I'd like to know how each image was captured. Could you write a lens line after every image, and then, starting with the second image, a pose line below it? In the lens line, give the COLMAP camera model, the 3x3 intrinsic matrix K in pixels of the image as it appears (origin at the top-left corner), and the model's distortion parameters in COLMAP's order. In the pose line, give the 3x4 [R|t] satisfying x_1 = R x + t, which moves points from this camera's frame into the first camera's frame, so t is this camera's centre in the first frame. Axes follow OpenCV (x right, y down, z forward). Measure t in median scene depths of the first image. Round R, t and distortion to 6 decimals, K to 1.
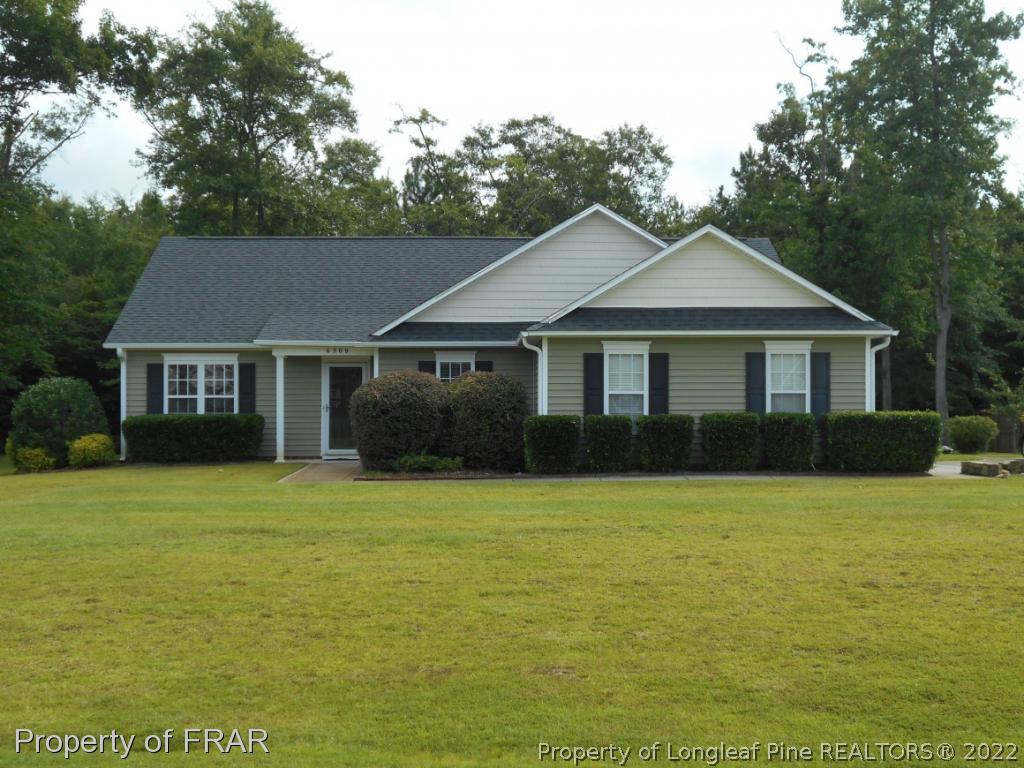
lens RADIAL K [[1298.5, 0, 512.0], [0, 1298.5, 384.0], [0, 0, 1]] dist [-0.018781, -0.009173]
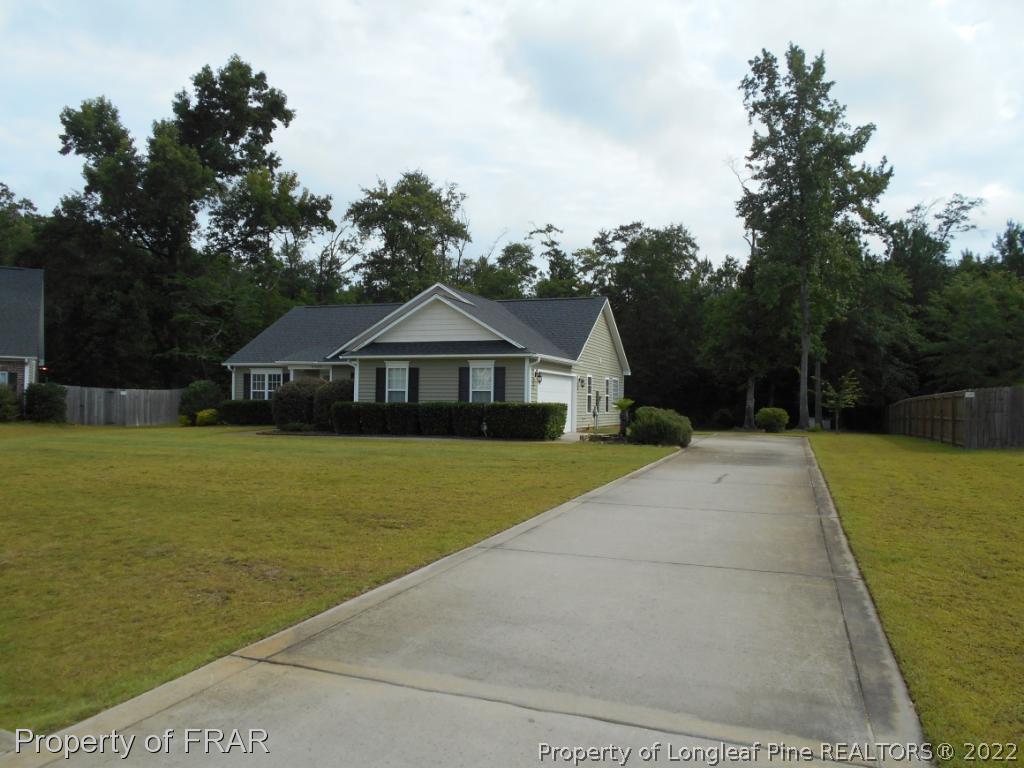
lens RADIAL K [[778.6, 0, 512.0], [0, 778.6, 384.0], [0, 0, 1]] dist [-0.007758, -0.008955]
pose [[0.935073, 0.004549, -0.354427, 0.612009], [-0.004868, 0.999988, -0.000009, -0.002243], [0.354423, 0.001734, 0.935084, 0.057552]]
